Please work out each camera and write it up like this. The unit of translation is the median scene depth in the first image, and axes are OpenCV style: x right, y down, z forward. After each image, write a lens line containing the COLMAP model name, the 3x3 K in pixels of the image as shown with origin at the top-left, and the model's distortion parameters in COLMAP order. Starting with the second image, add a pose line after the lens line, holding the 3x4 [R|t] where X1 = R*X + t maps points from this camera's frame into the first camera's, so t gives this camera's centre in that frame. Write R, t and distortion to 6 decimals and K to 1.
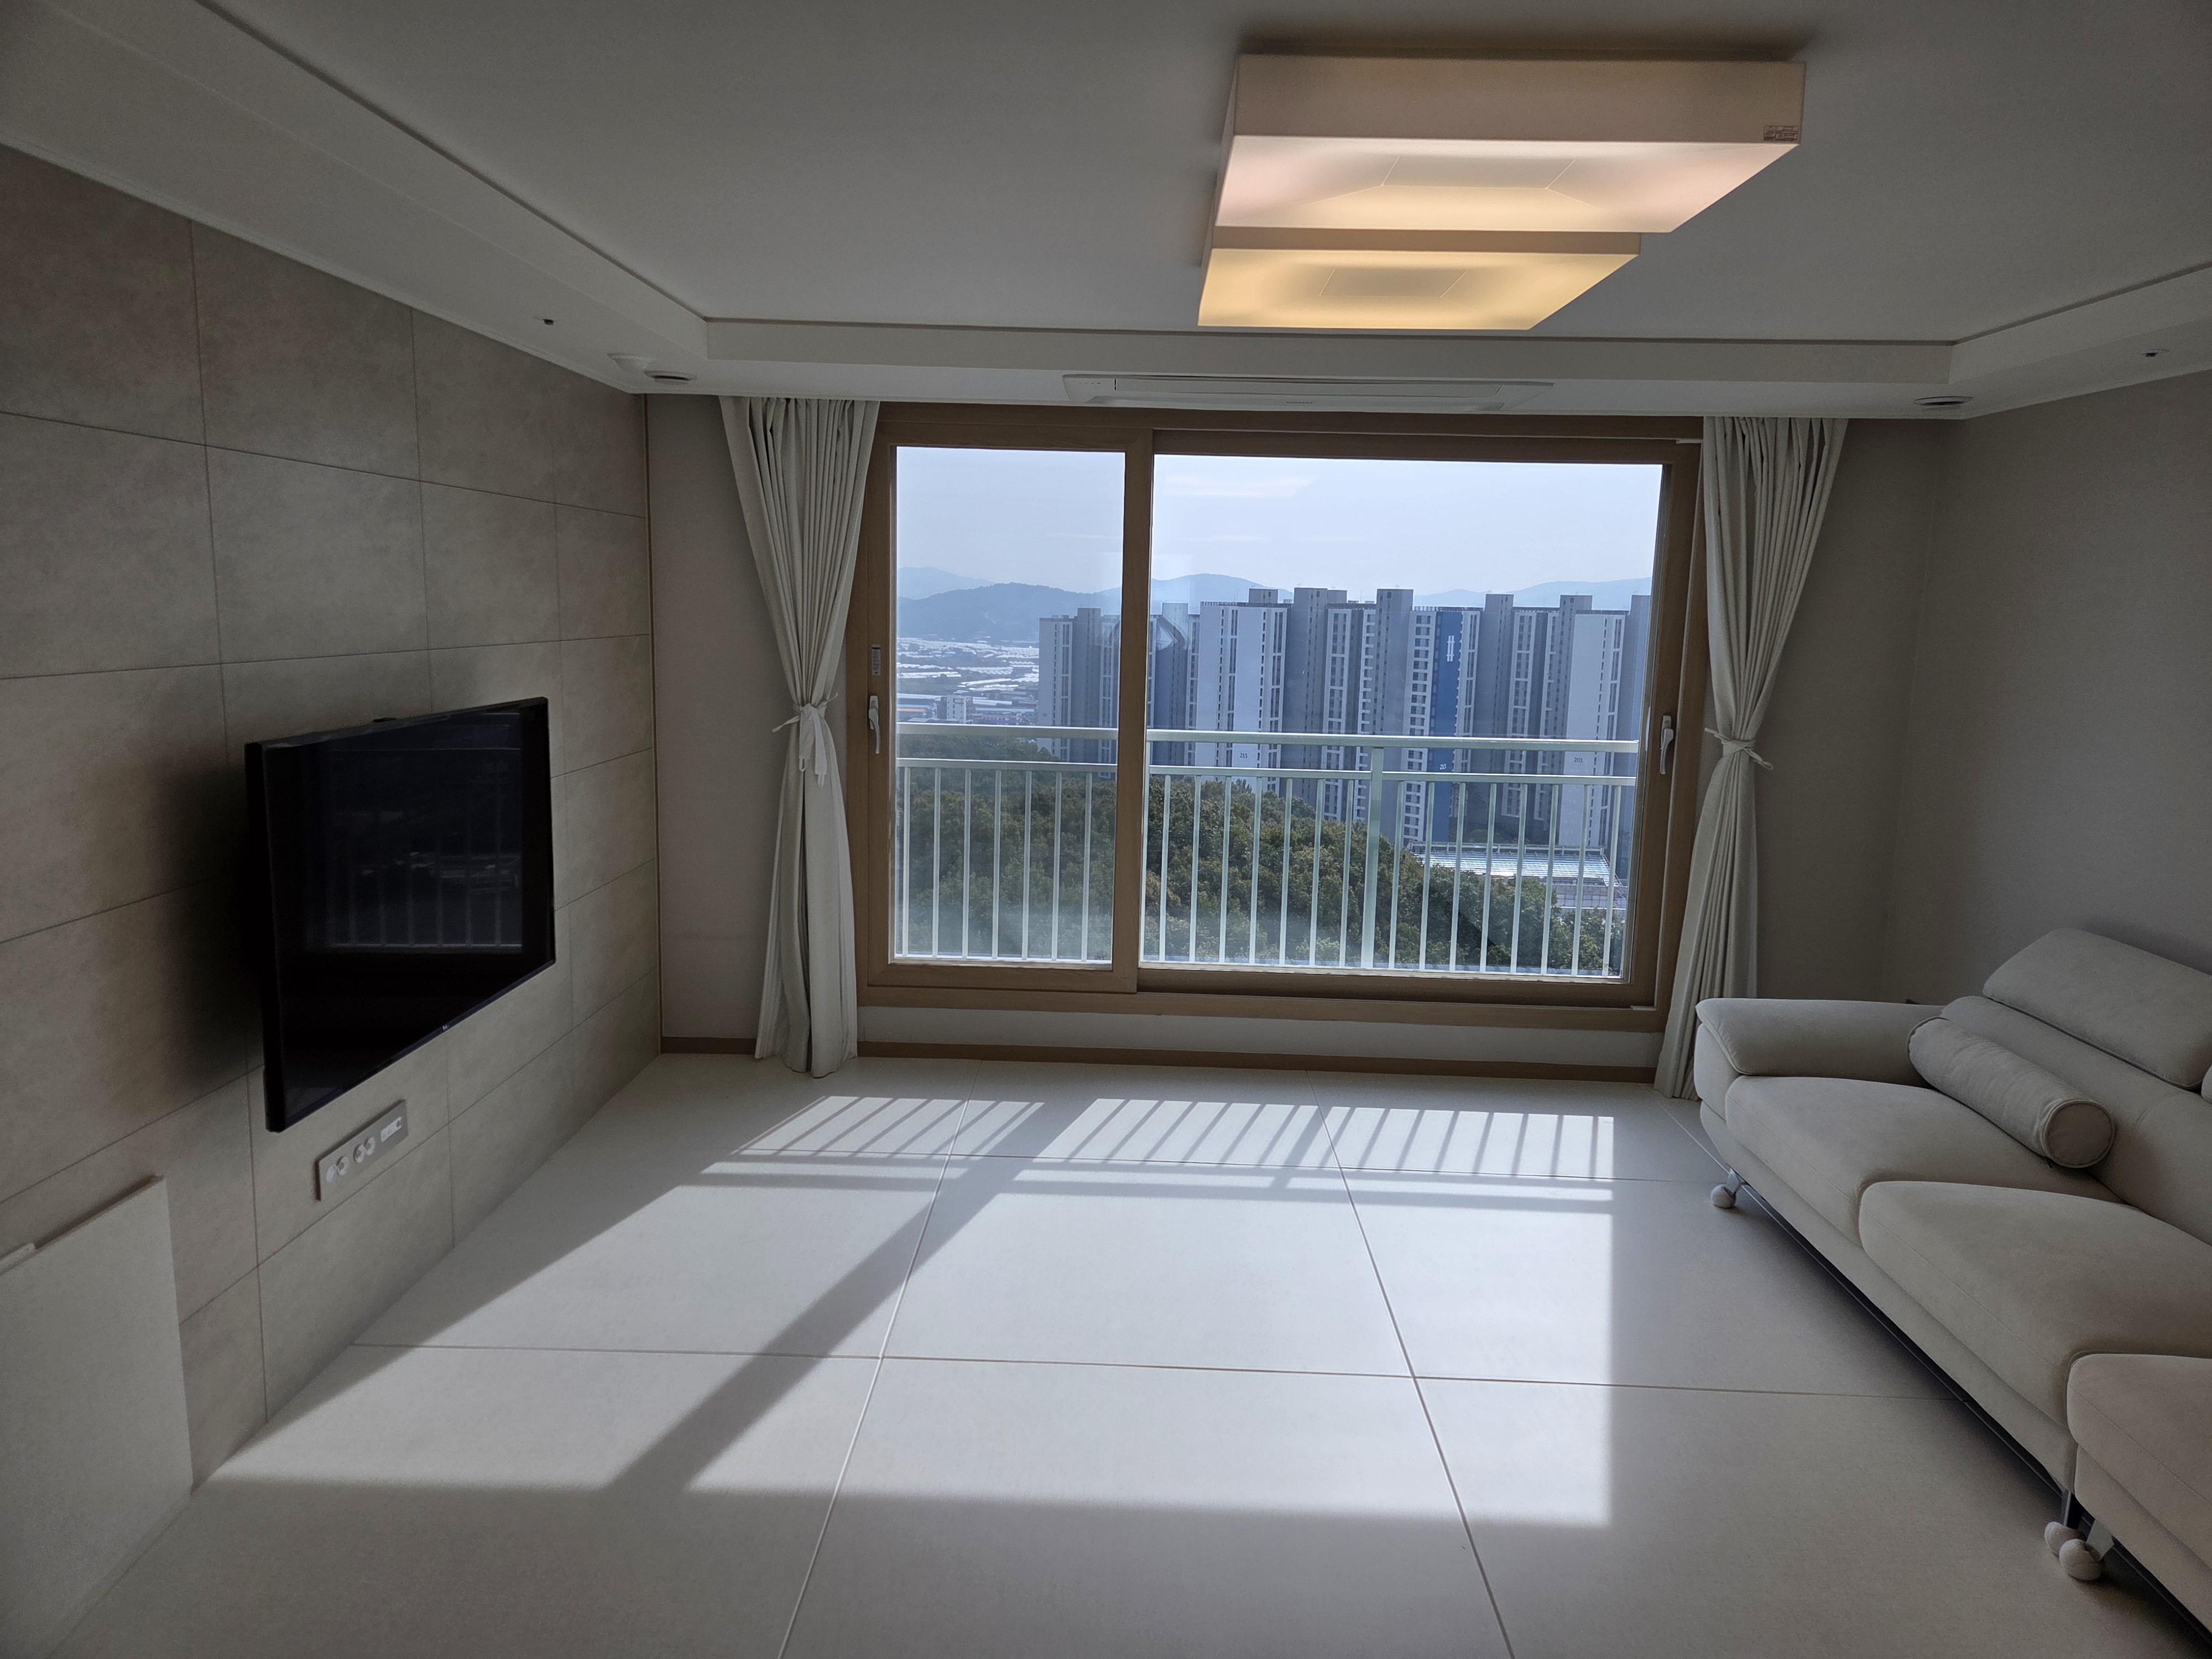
lens RADIAL K [[1472.5, 0, 1108.0], [0, 1472.5, 812.3], [0, 0, 1]] dist [0.071211, -0.050630]
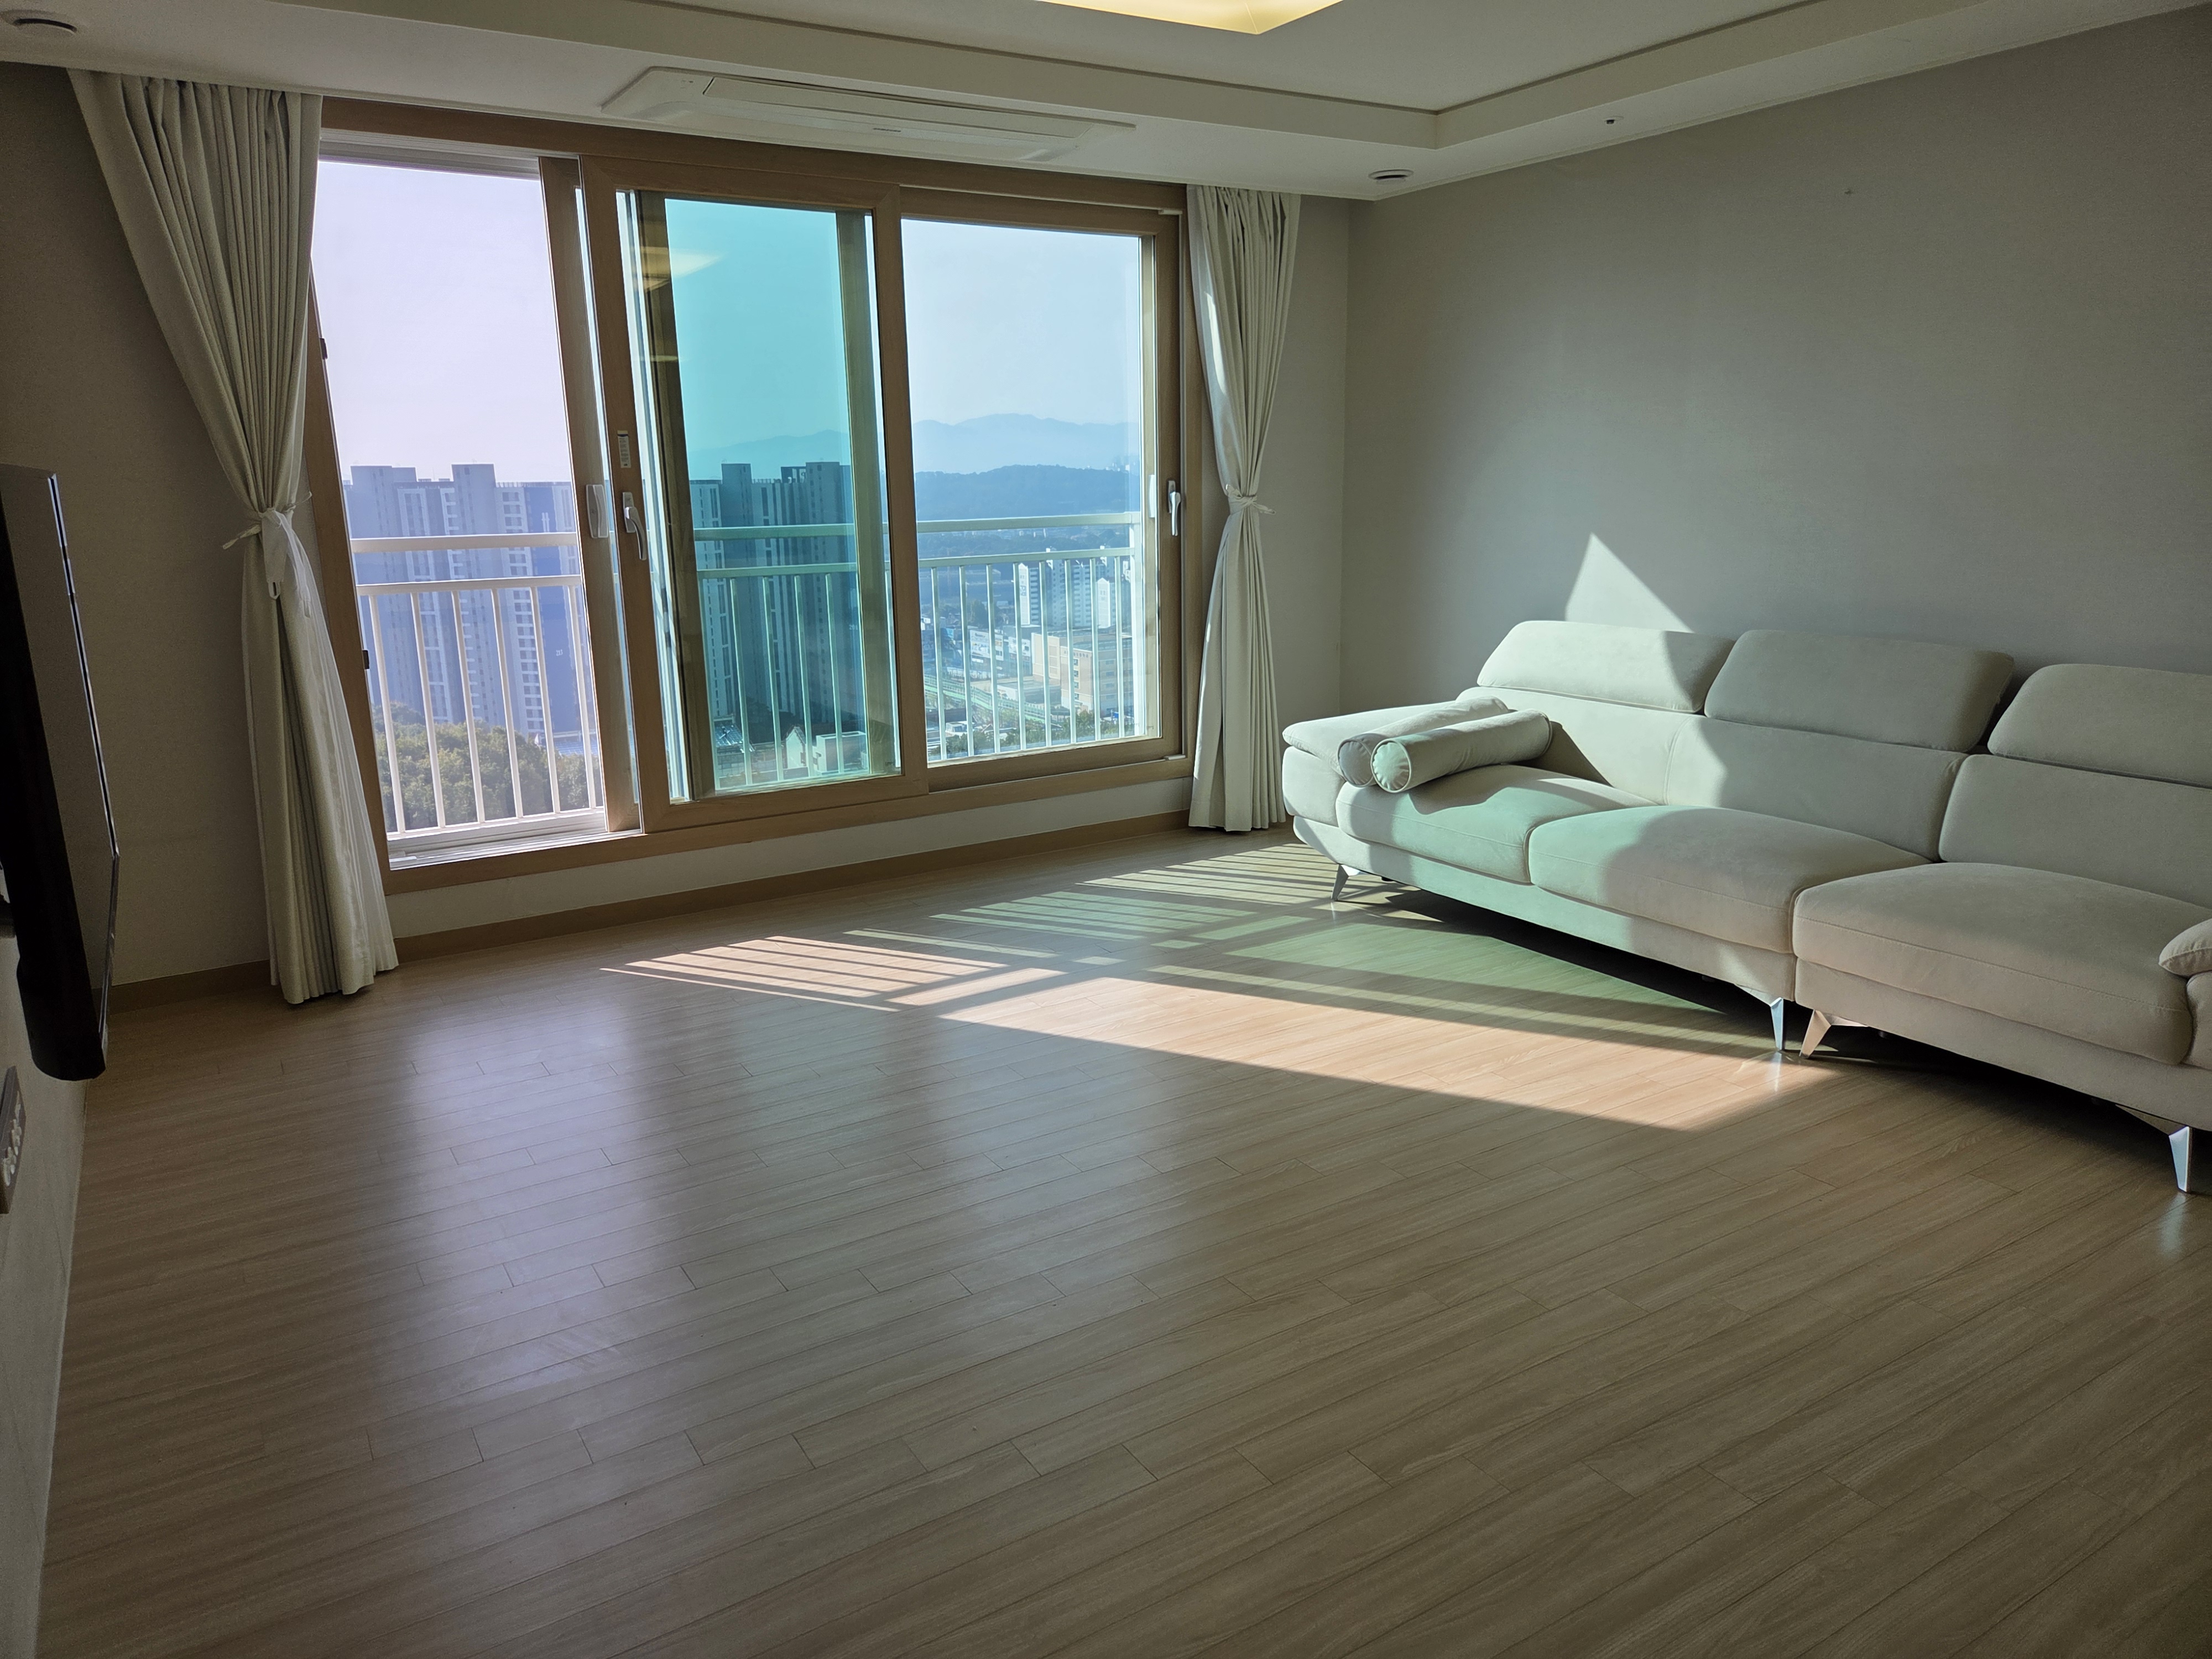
lens RADIAL K [[1489.6, 0, 1067.4], [0, 1489.6, 809.7], [0, 0, 1]] dist [0.064822, -0.048212]
pose [[0.845201, -0.155899, 0.511206, -0.273705], [0.115695, 0.987200, 0.109777, 0.040202], [-0.521776, -0.033640, 0.852419, 0.120891]]
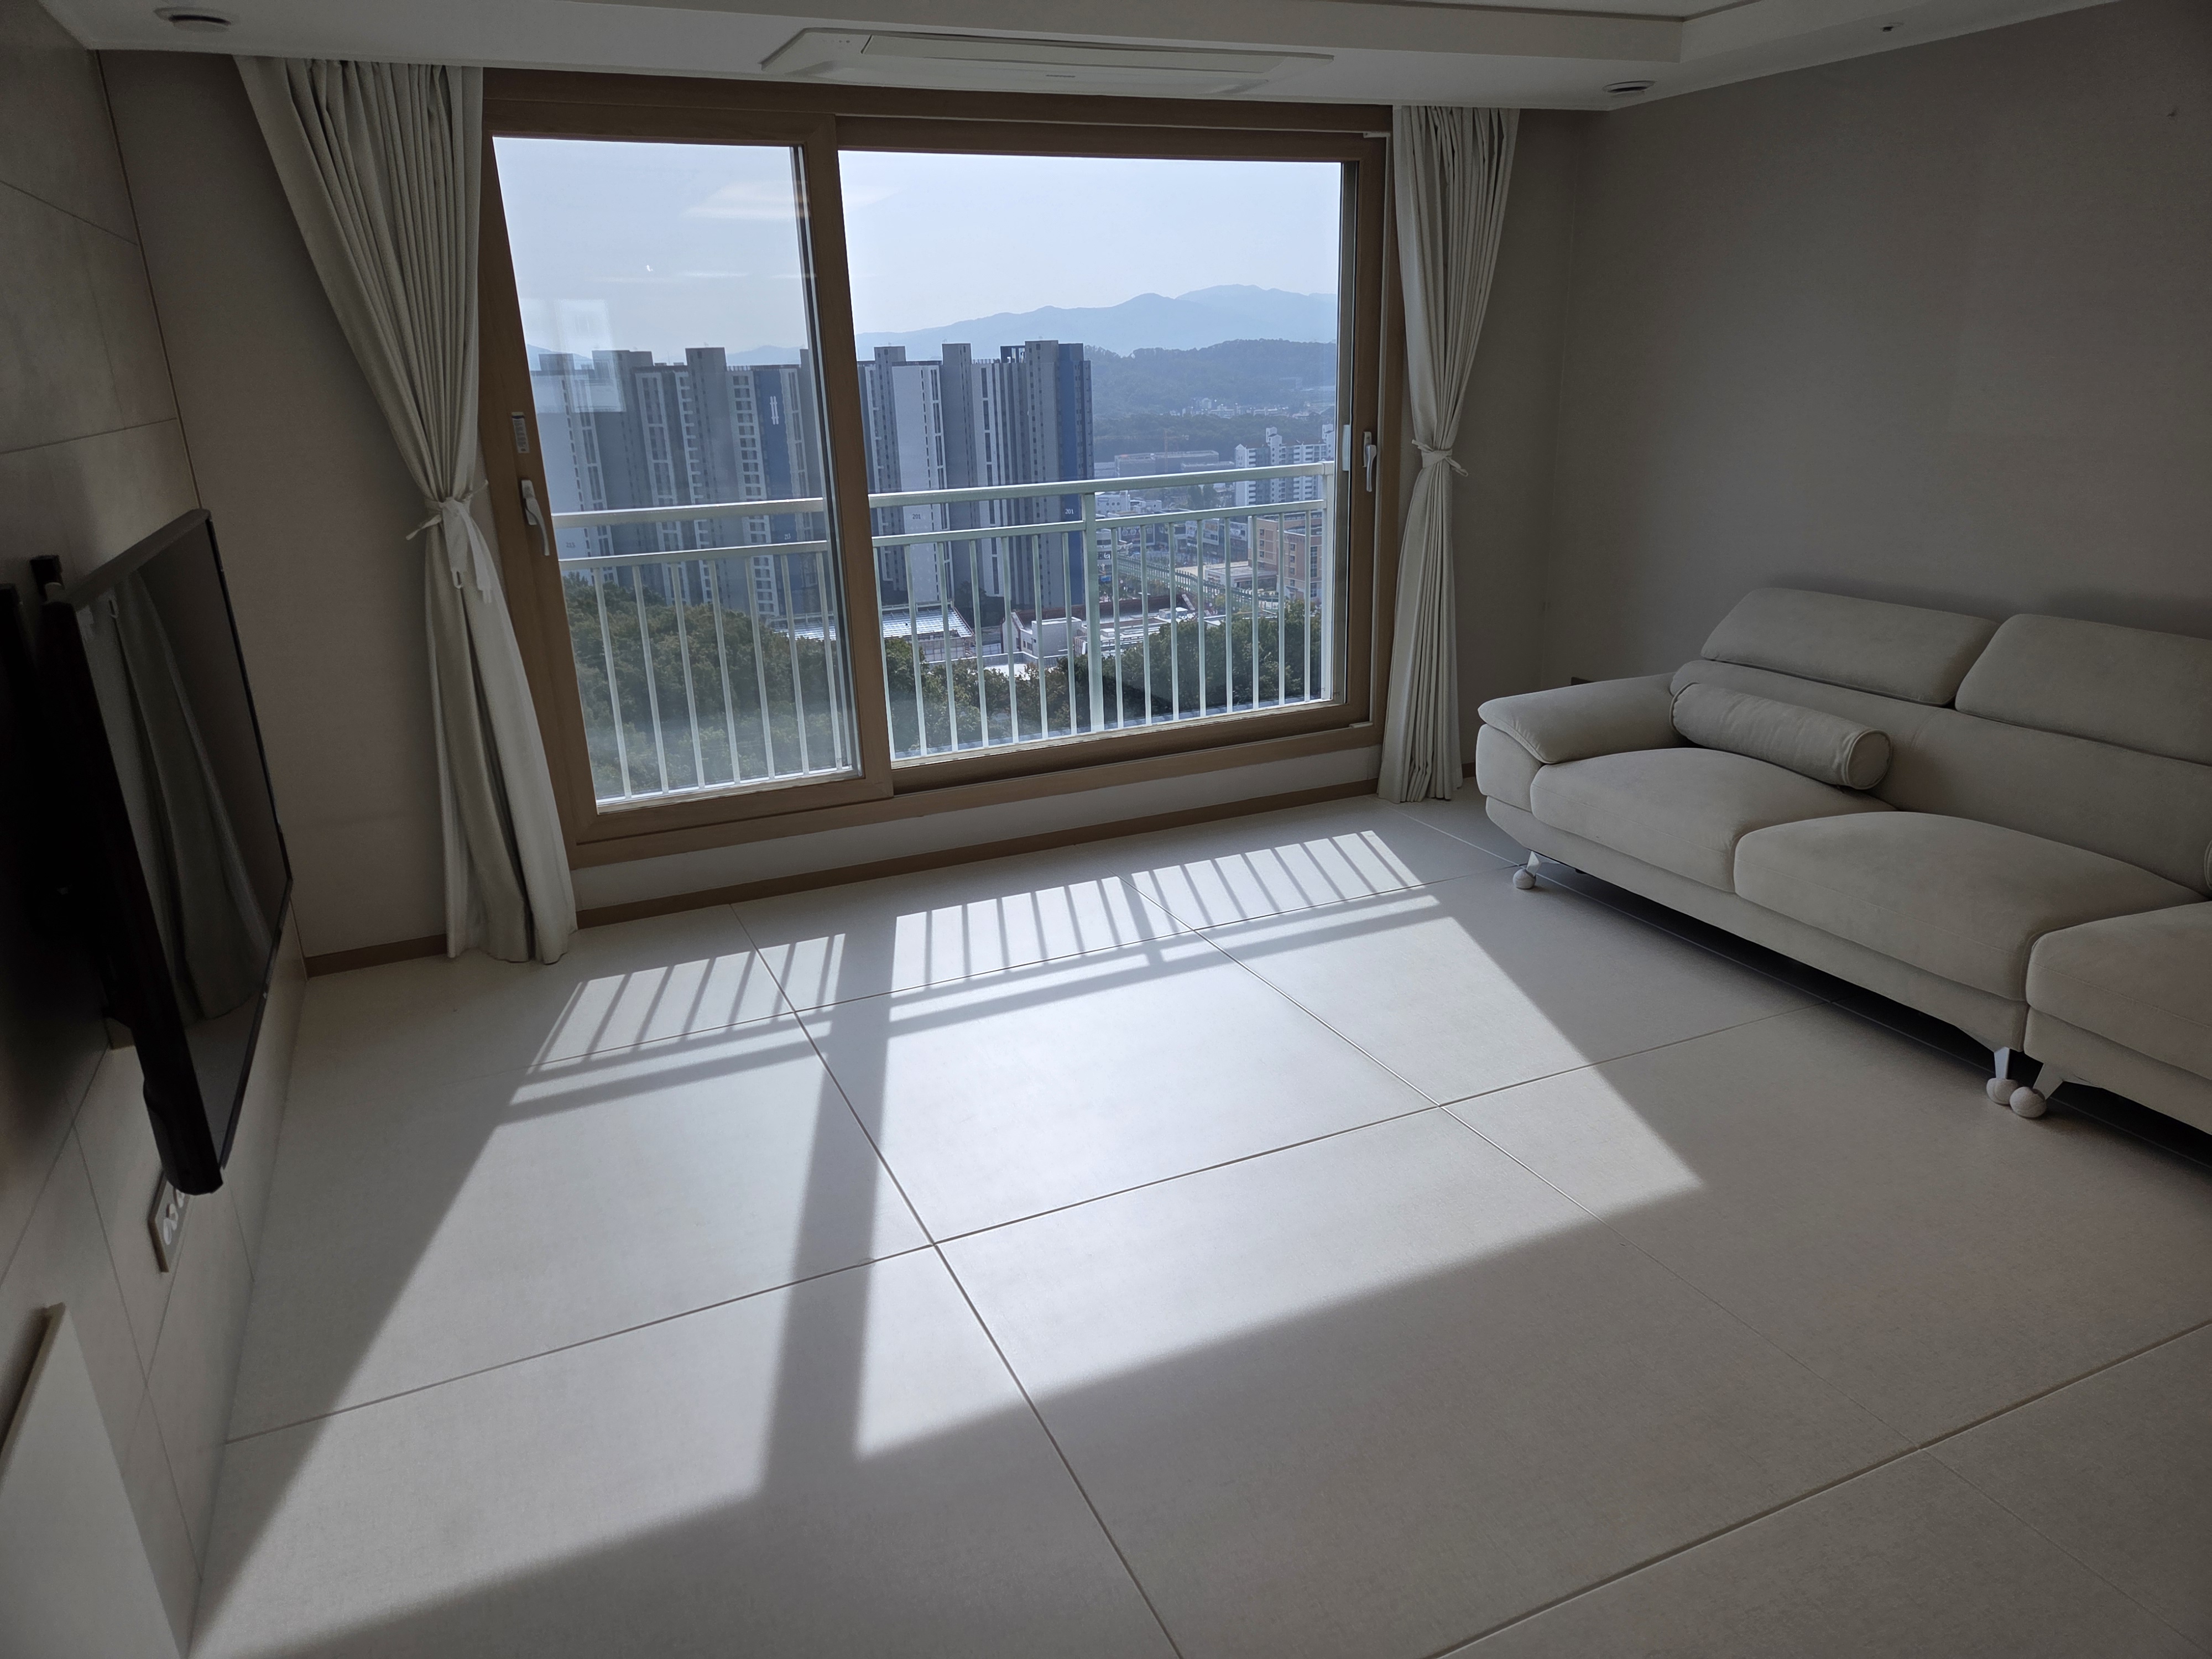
lens RADIAL K [[1472.1, 0, 1110.3], [0, 1472.1, 842.0], [0, 0, 1]] dist [0.074313, -0.055336]
pose [[0.900149, -0.186746, 0.393521, -0.229347], [0.116661, 0.973788, 0.195260, -0.011002], [-0.419670, -0.129855, 0.898340, 0.138705]]
